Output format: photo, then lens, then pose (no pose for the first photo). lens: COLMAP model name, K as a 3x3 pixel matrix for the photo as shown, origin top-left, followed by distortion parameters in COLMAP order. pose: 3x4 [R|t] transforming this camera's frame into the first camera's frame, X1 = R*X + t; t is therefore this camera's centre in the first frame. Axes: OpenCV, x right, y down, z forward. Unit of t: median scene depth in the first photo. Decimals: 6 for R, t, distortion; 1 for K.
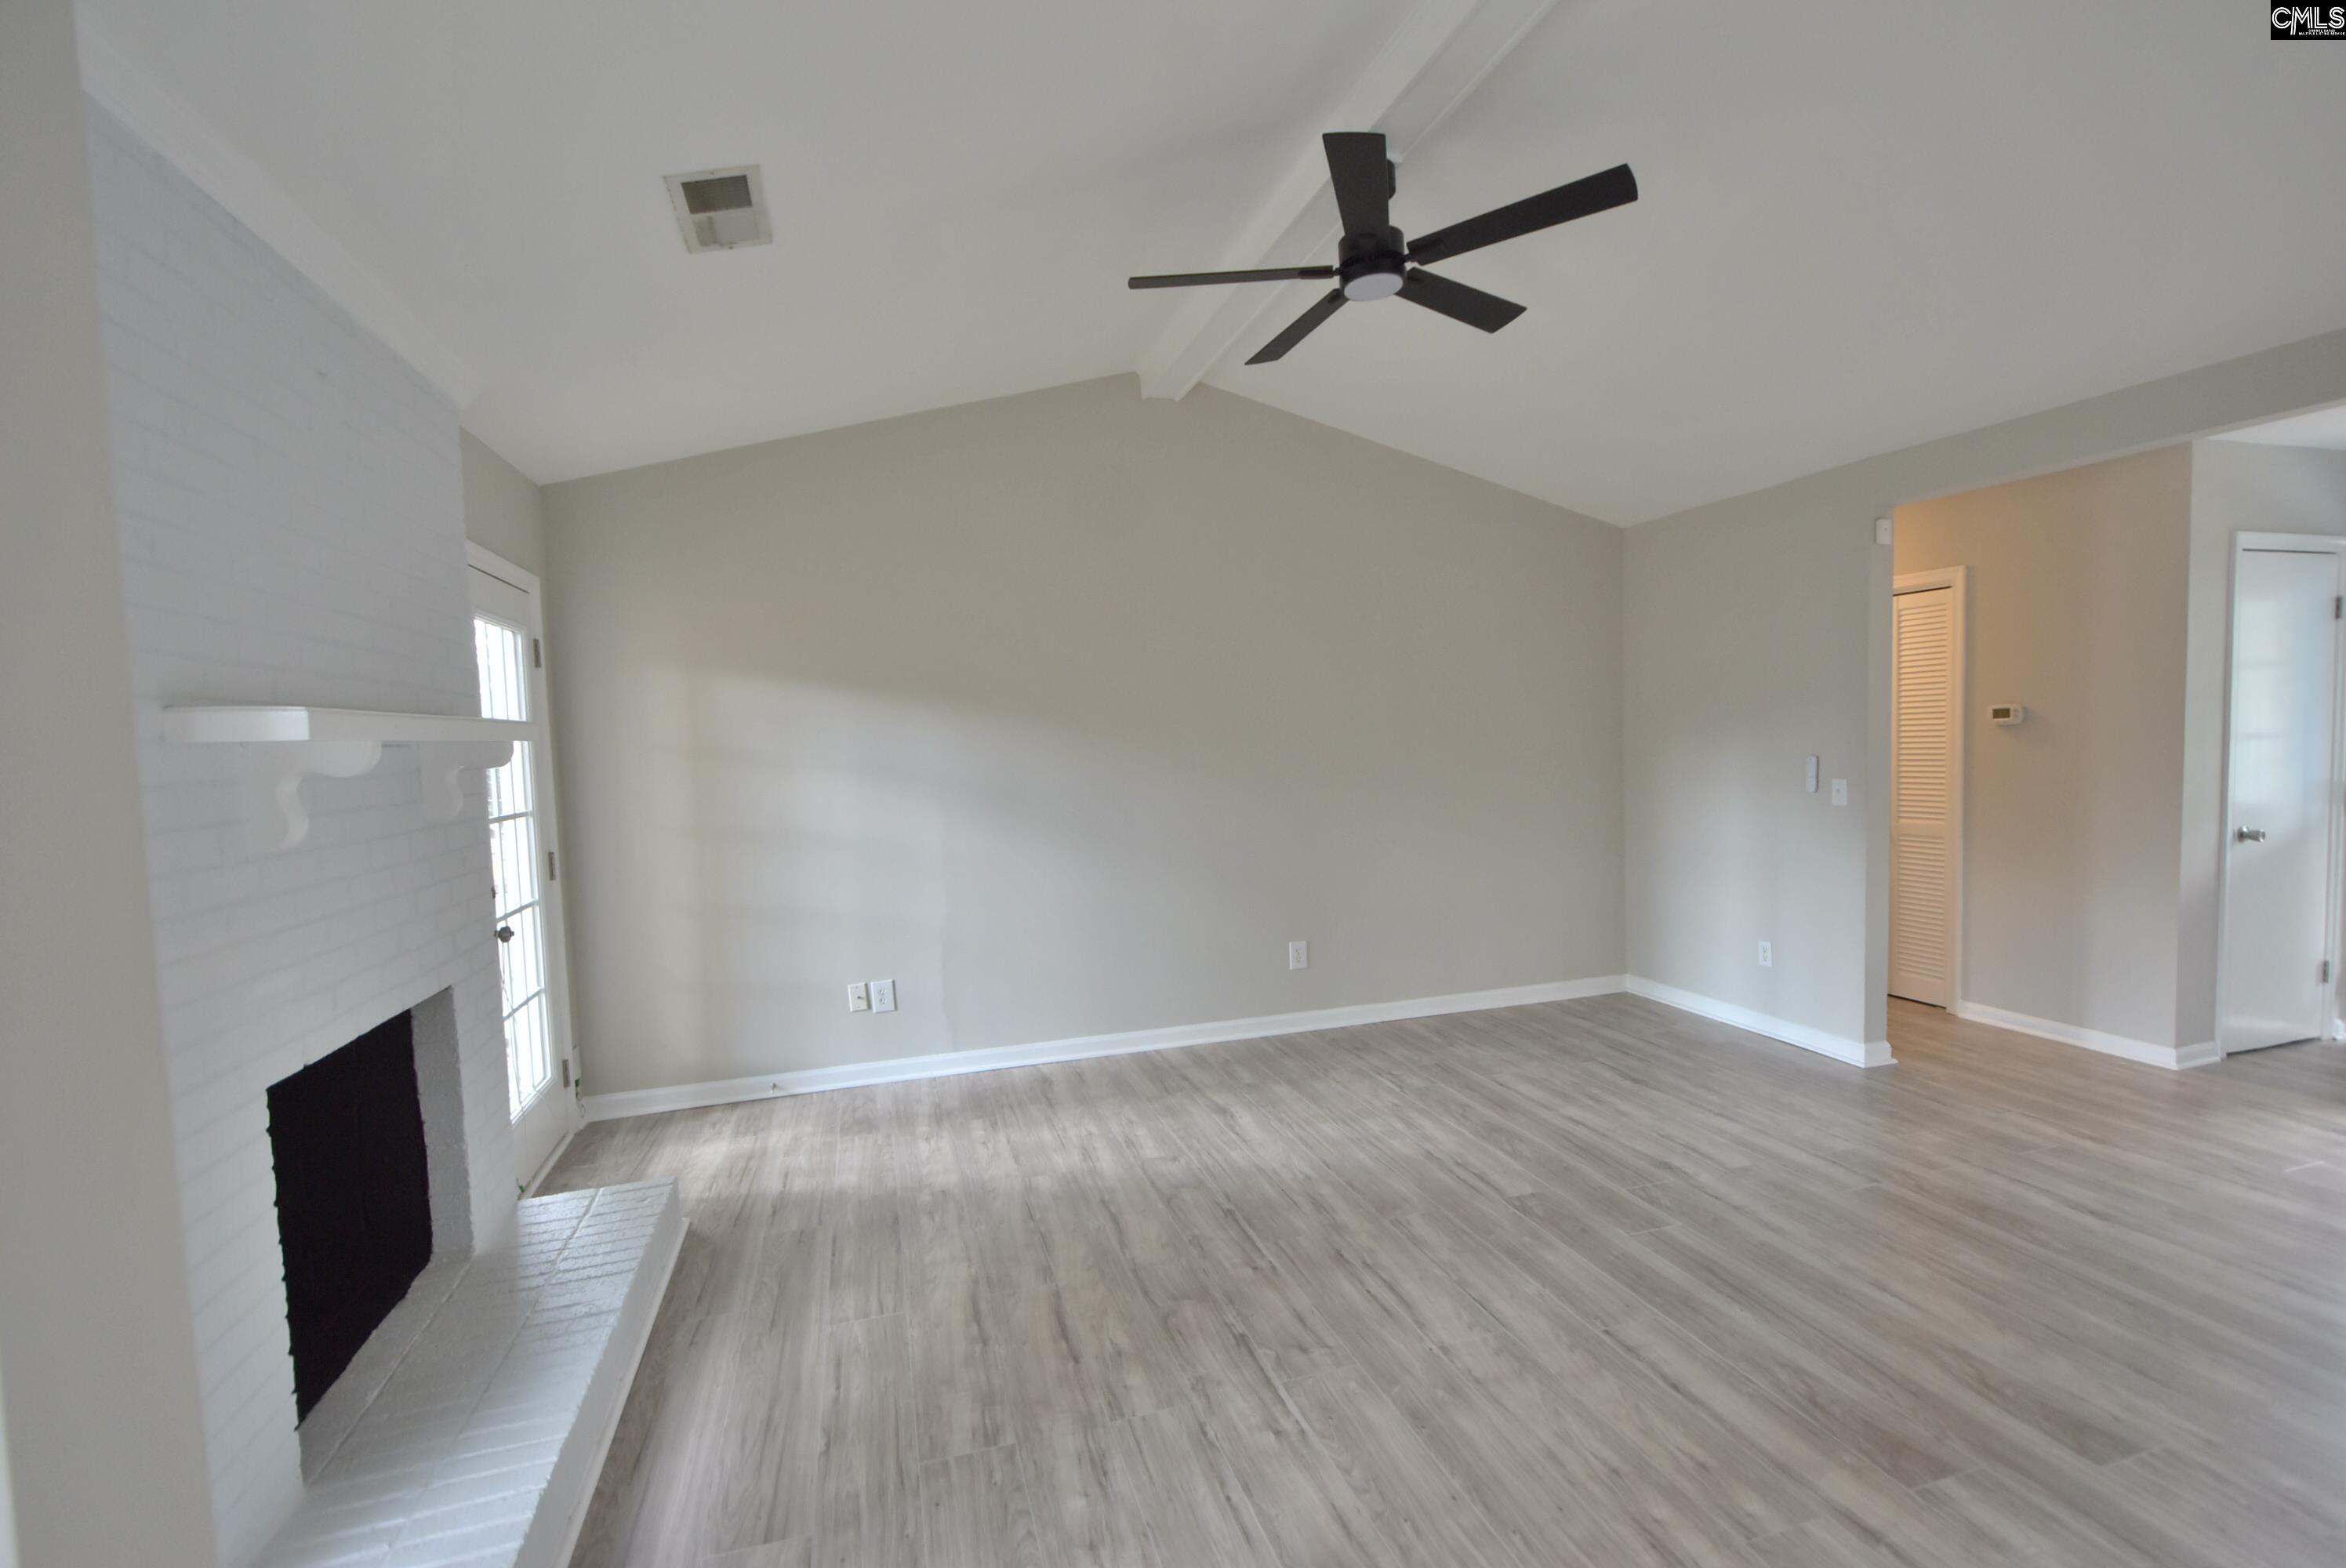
lens RADIAL K [[1026.8, 0, 1175.0], [0, 1026.8, 804.2], [0, 0, 1]] dist [0.010761, -0.011808]
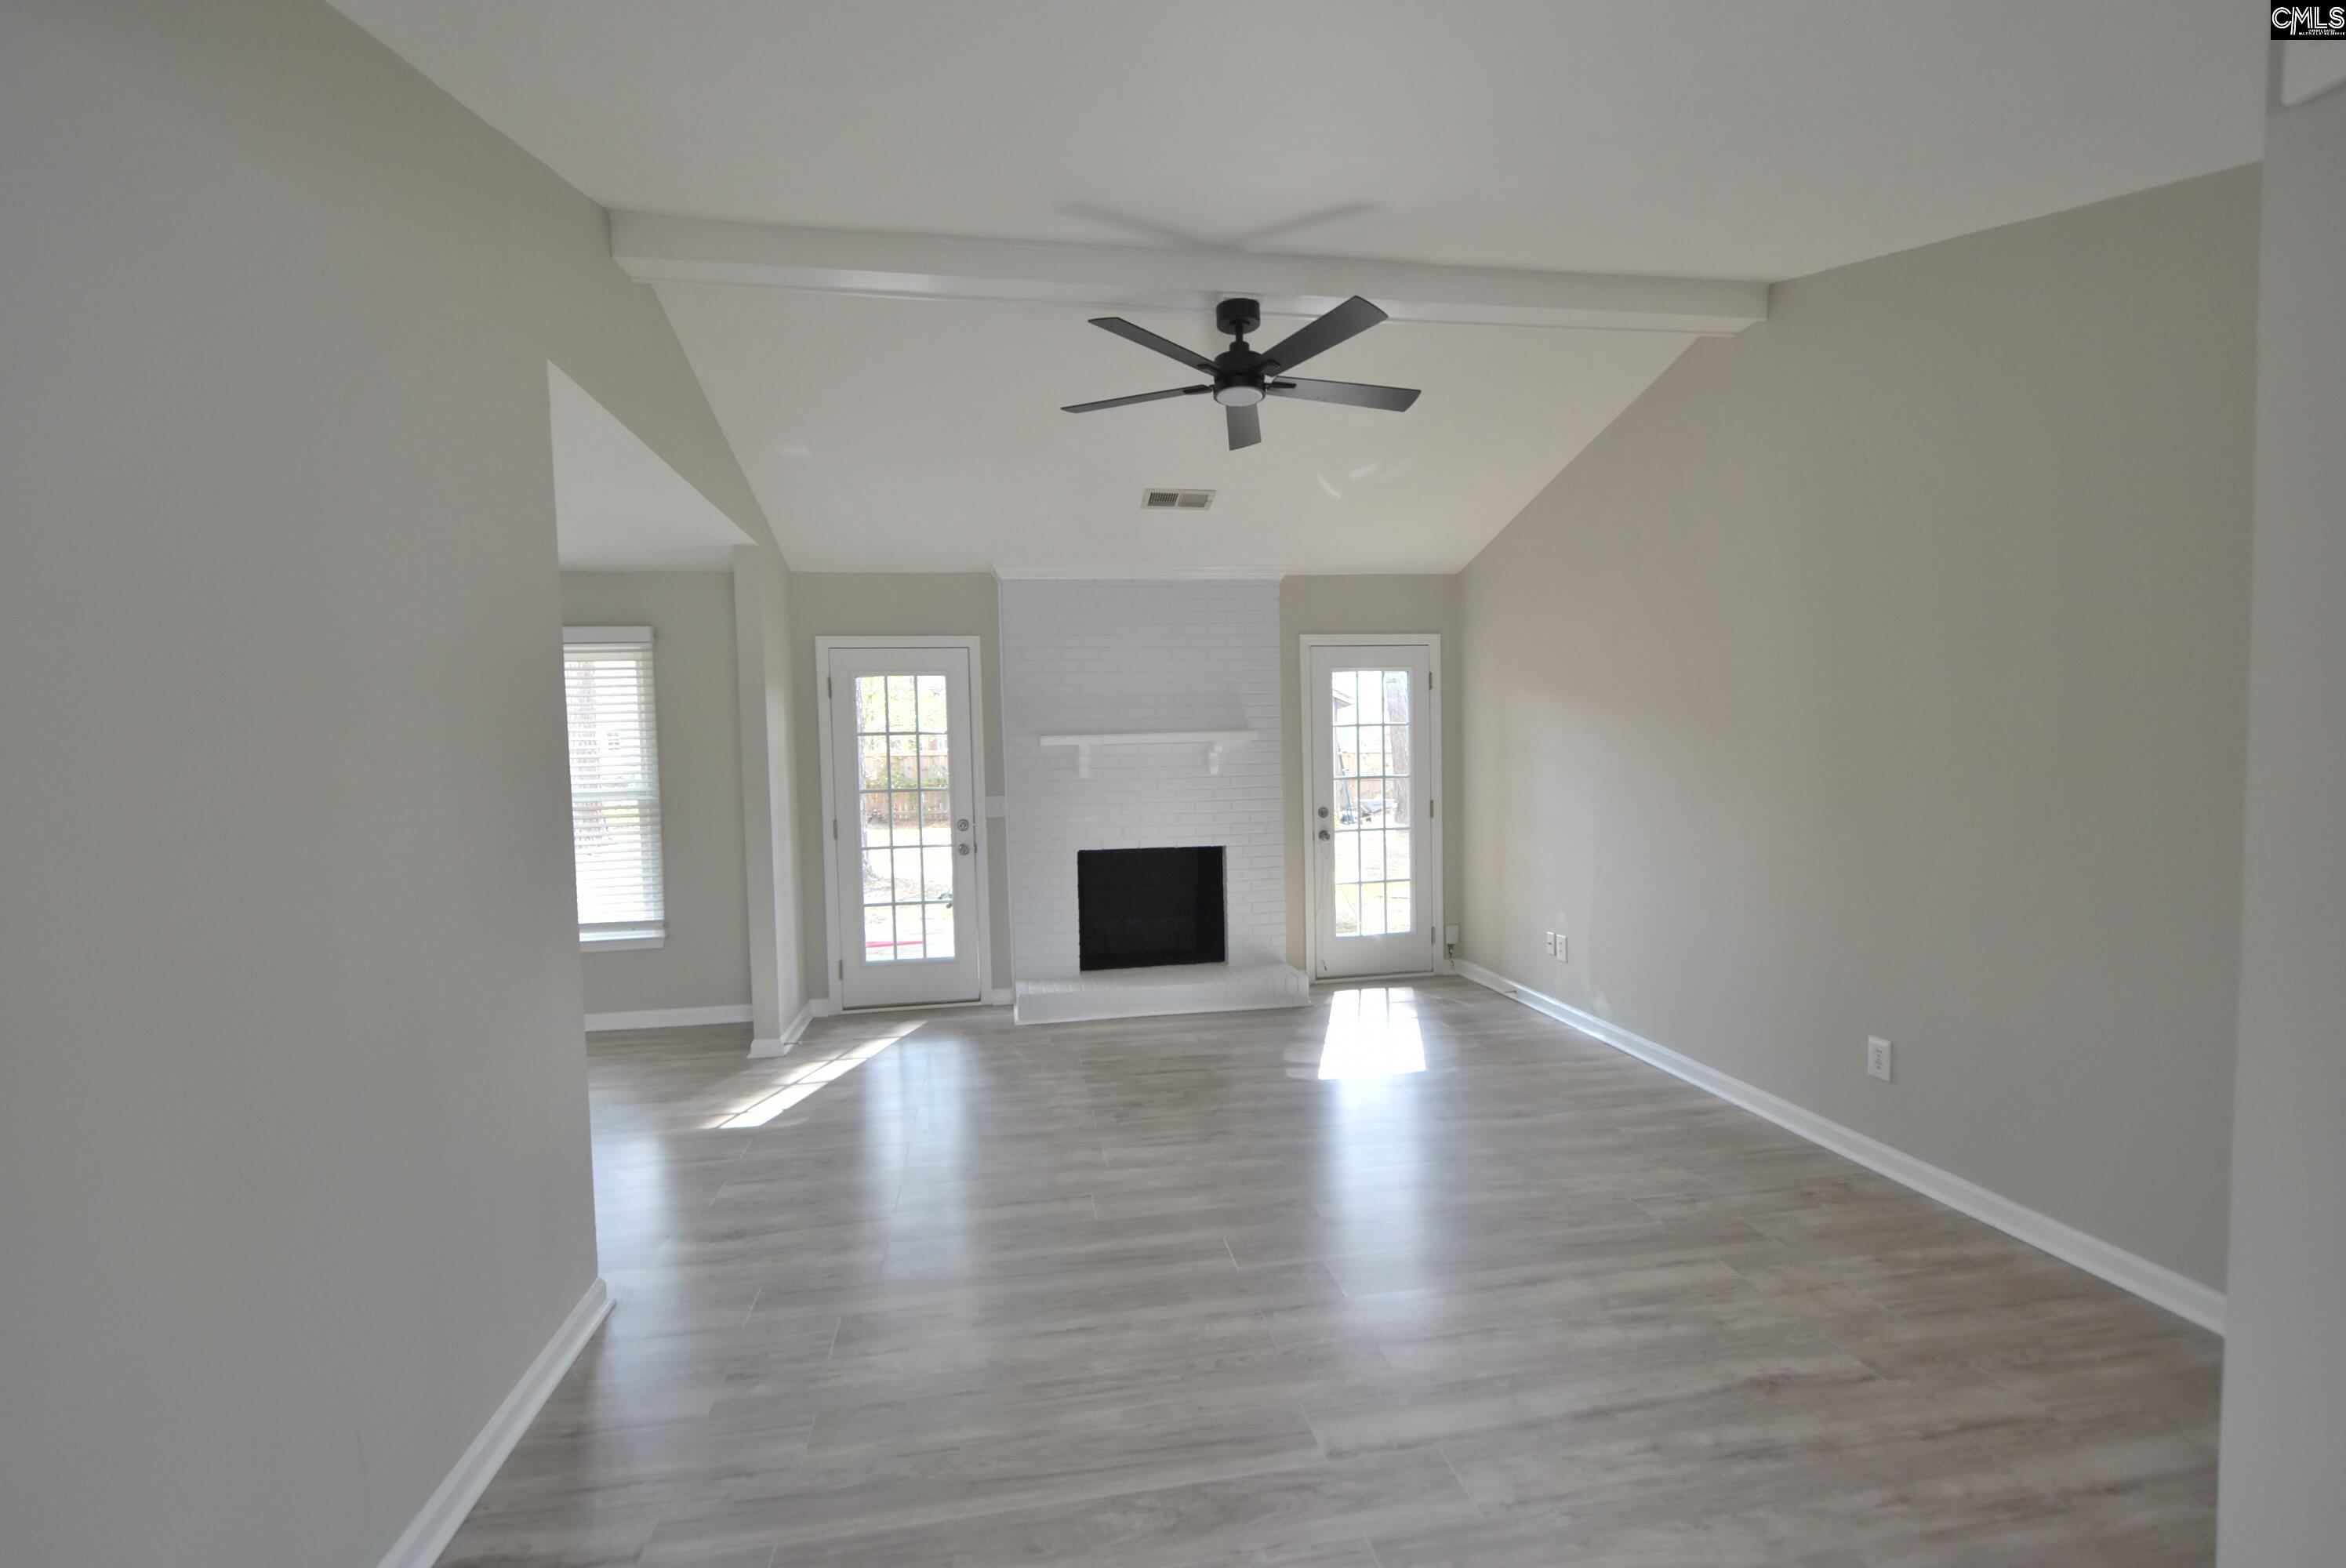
lens RADIAL K [[1026.8, 0, 1175.0], [0, 1026.8, 804.2], [0, 0, 1]] dist [0.010761, -0.011808]
pose [[-0.126126, 0.086607, -0.988226, 1.105517], [-0.035330, 0.995158, 0.091724, -0.086731], [0.991385, 0.046483, -0.122455, 0.813415]]
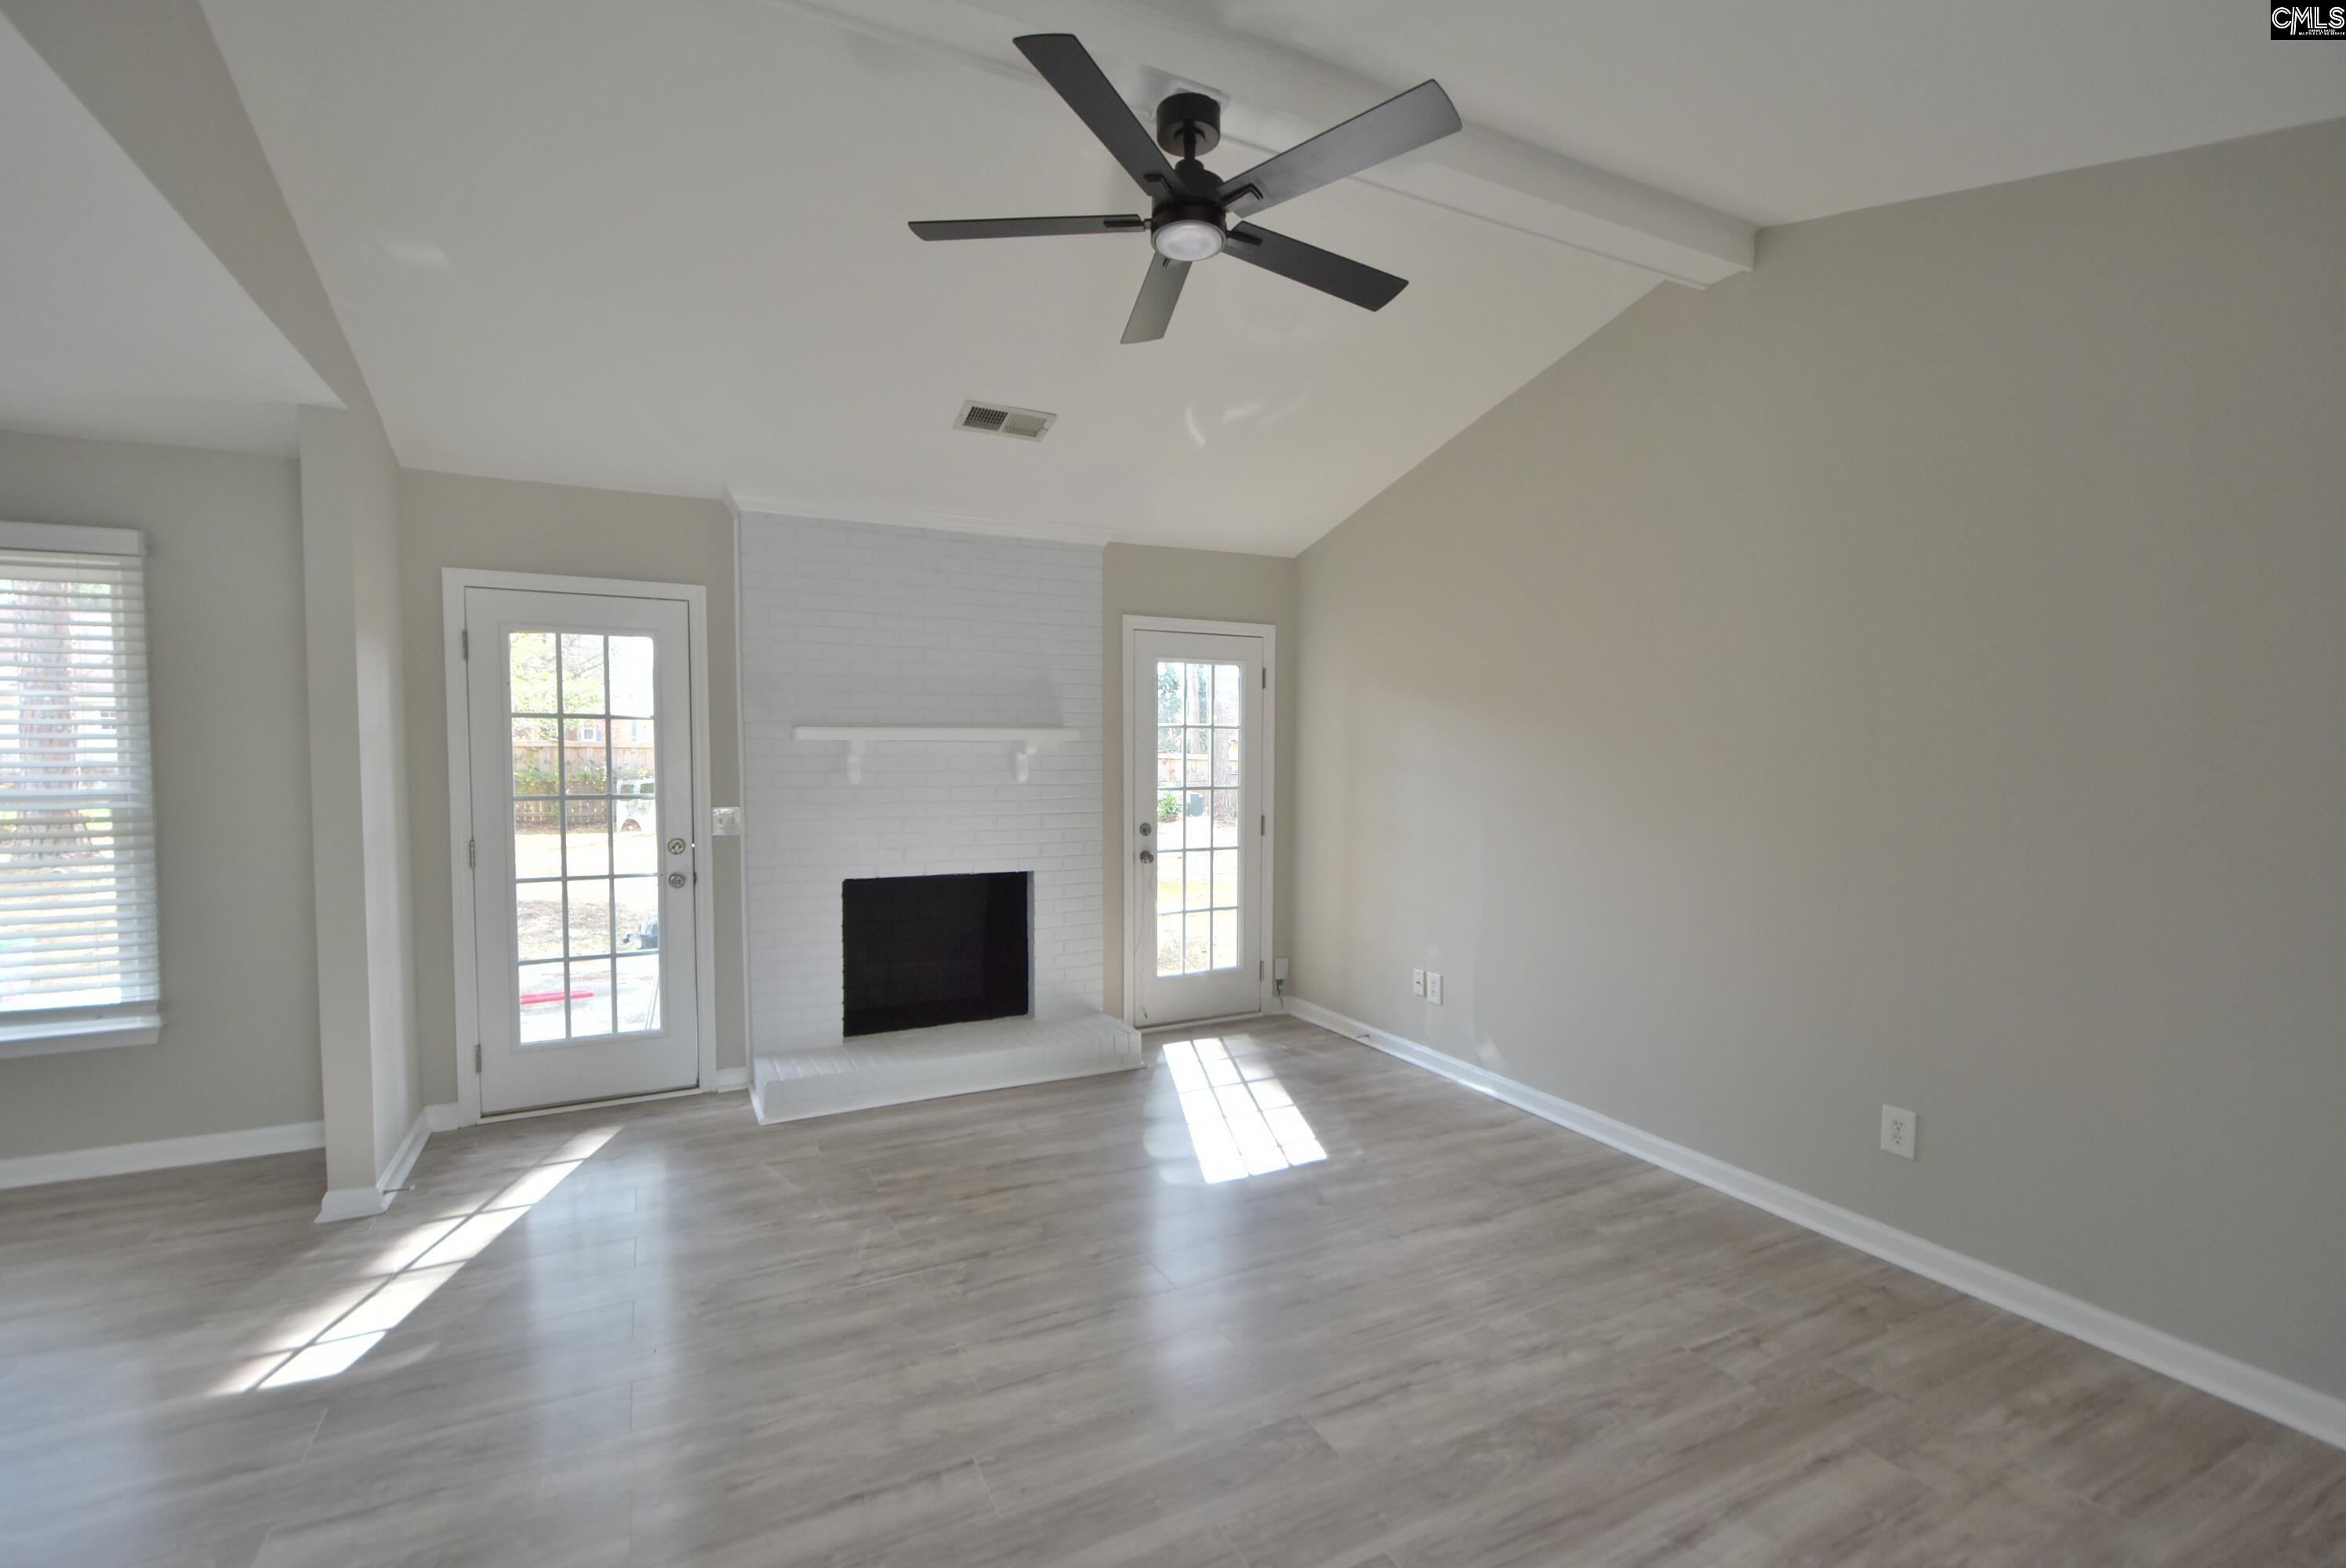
lens RADIAL K [[1026.8, 0, 1175.0], [0, 1026.8, 804.2], [0, 0, 1]] dist [0.010761, -0.011808]
pose [[0.172914, 0.084337, -0.981319, 0.802814], [-0.071043, 0.994800, 0.072978, -0.067807], [0.982371, 0.057097, 0.178006, 0.637547]]
